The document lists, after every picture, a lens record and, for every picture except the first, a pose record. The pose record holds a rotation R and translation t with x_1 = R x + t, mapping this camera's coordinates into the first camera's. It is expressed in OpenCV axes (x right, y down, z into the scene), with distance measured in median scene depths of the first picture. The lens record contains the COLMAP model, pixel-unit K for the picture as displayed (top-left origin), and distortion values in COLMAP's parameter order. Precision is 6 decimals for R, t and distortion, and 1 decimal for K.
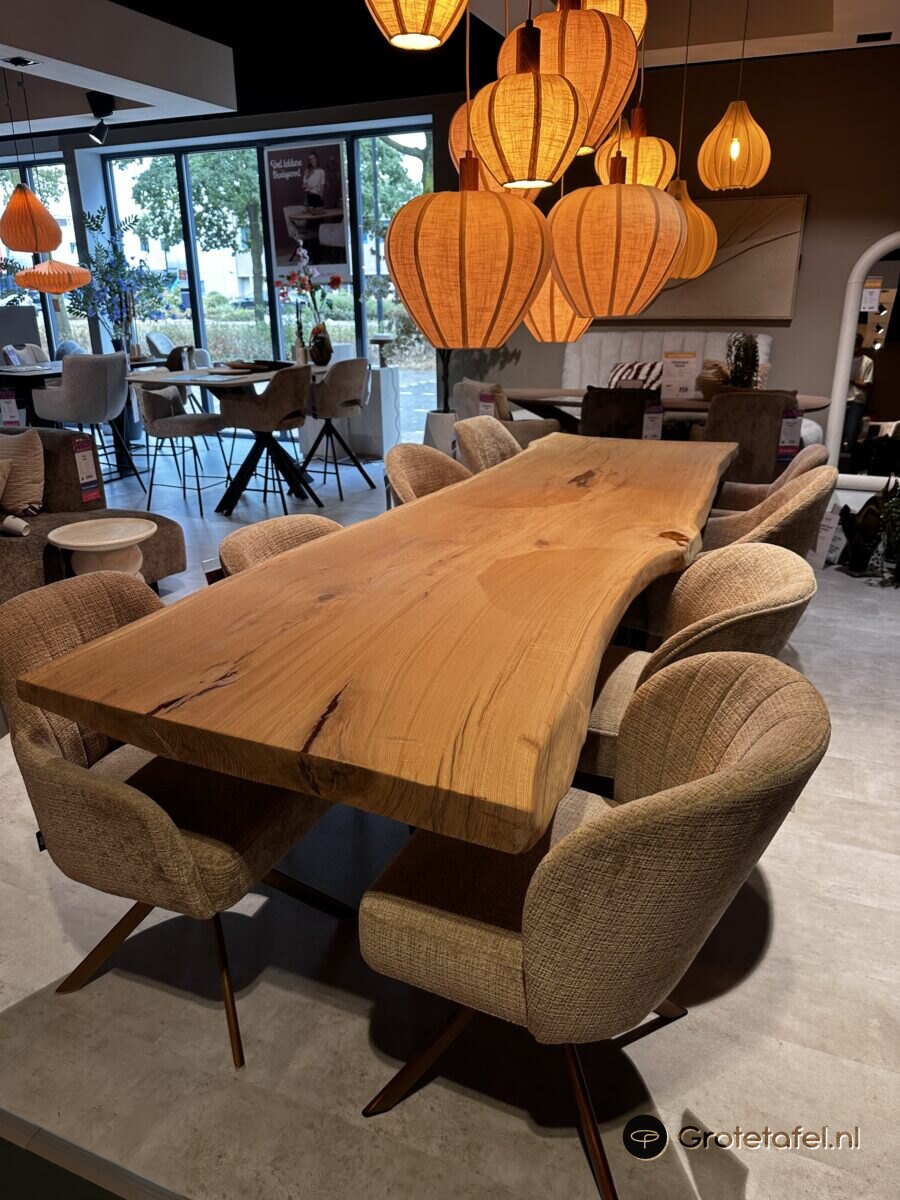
lens RADIAL K [[861.4, 0, 440.6], [0, 861.4, 599.4], [0, 0, 1]] dist [0.077936, -0.131624]
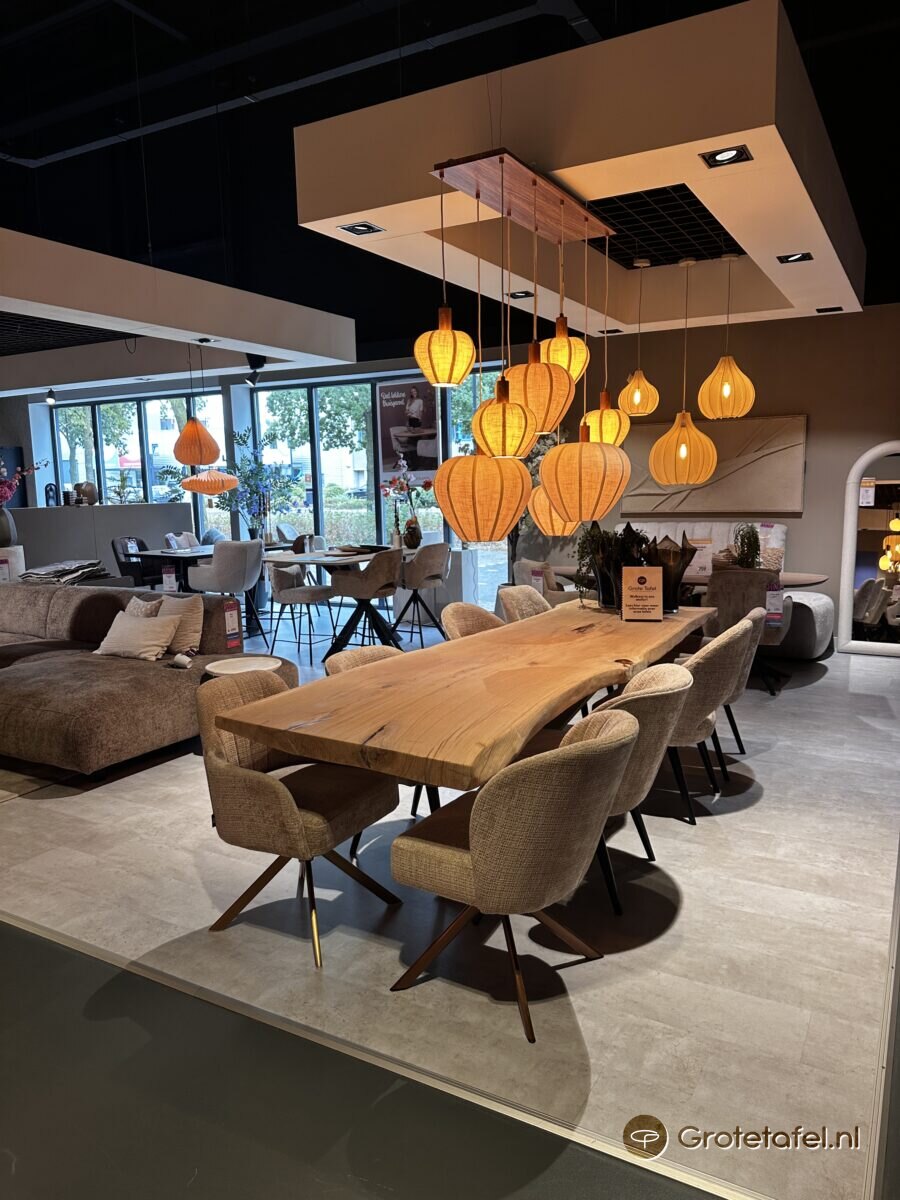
lens RADIAL K [[862.2, 0, 450.0], [0, 862.2, 600.0], [0, 0, 1]] dist [0.195742, -0.416807]
pose [[0.994279, 0.007647, -0.106542, 0.130372], [-0.028869, 0.979553, -0.199106, 0.129354], [0.102841, 0.201043, 0.974169, -0.511763]]
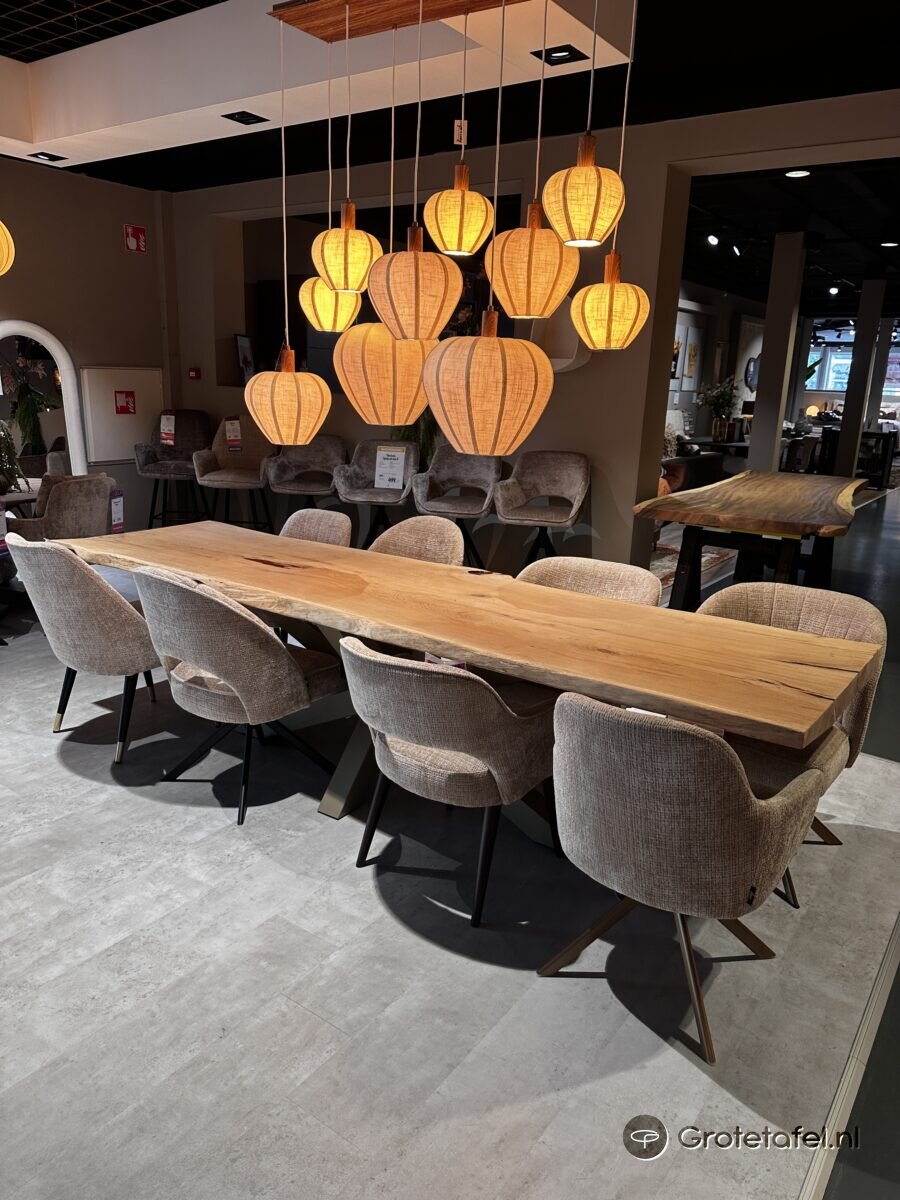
lens RADIAL K [[845.4, 0, 450.0], [0, 845.4, 600.0], [0, 0, 1]] dist [0.046567, -0.120690]
pose [[0.198731, -0.233125, 0.951924, -1.060334], [0.295359, 0.940385, 0.168638, -0.276063], [-0.934489, 0.247645, 0.255739, 0.698486]]
